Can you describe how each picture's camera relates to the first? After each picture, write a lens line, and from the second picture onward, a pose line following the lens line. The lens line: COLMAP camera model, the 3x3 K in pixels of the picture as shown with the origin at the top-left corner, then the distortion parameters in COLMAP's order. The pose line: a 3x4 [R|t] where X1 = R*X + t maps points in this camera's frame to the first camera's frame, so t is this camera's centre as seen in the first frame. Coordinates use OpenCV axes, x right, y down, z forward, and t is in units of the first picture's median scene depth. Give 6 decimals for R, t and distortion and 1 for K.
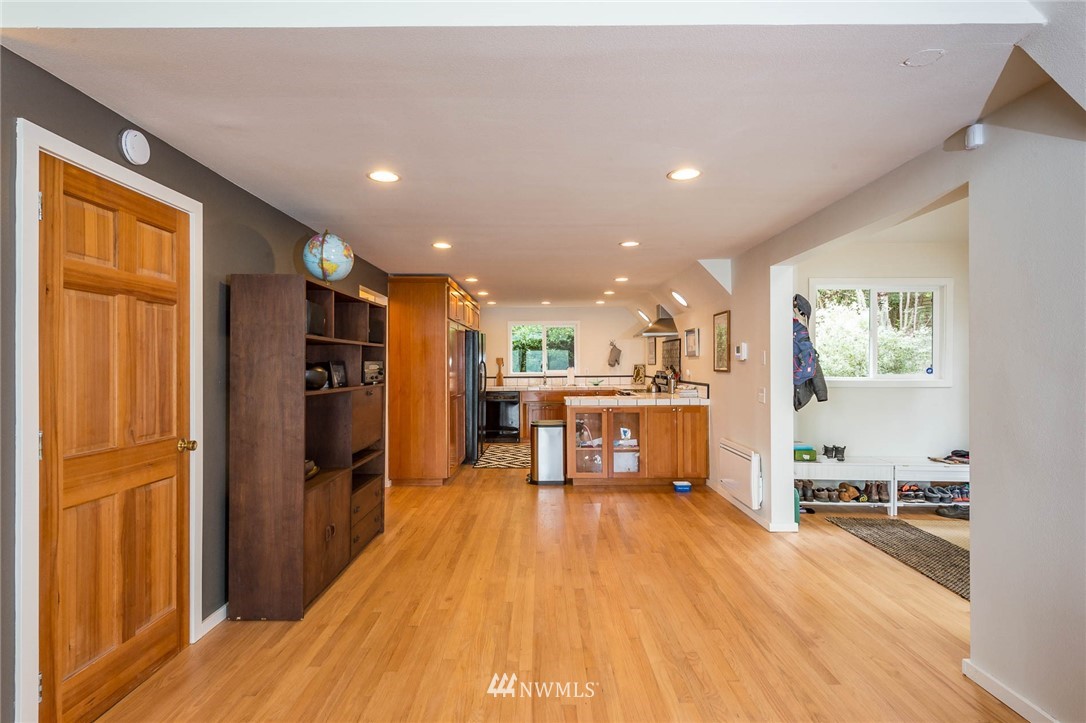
lens RADIAL K [[567.7, 0, 543.0], [0, 567.7, 361.5], [0, 0, 1]] dist [-0.000391, 0.000413]
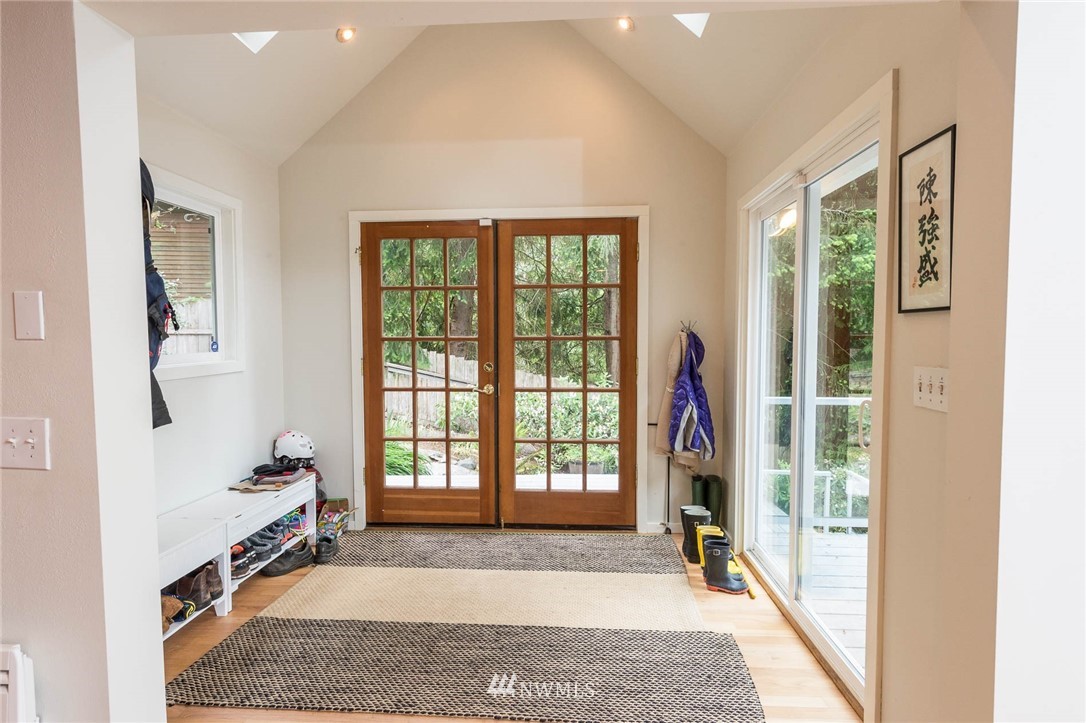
lens RADIAL K [[567.7, 0, 543.0], [0, 567.7, 361.5], [0, 0, 1]] dist [-0.000391, 0.000413]
pose [[0.066652, -0.051555, 0.996443, 0.104047], [0.000501, 0.998666, 0.051636, 0.001285], [-0.997776, -0.002942, 0.066589, 0.659890]]
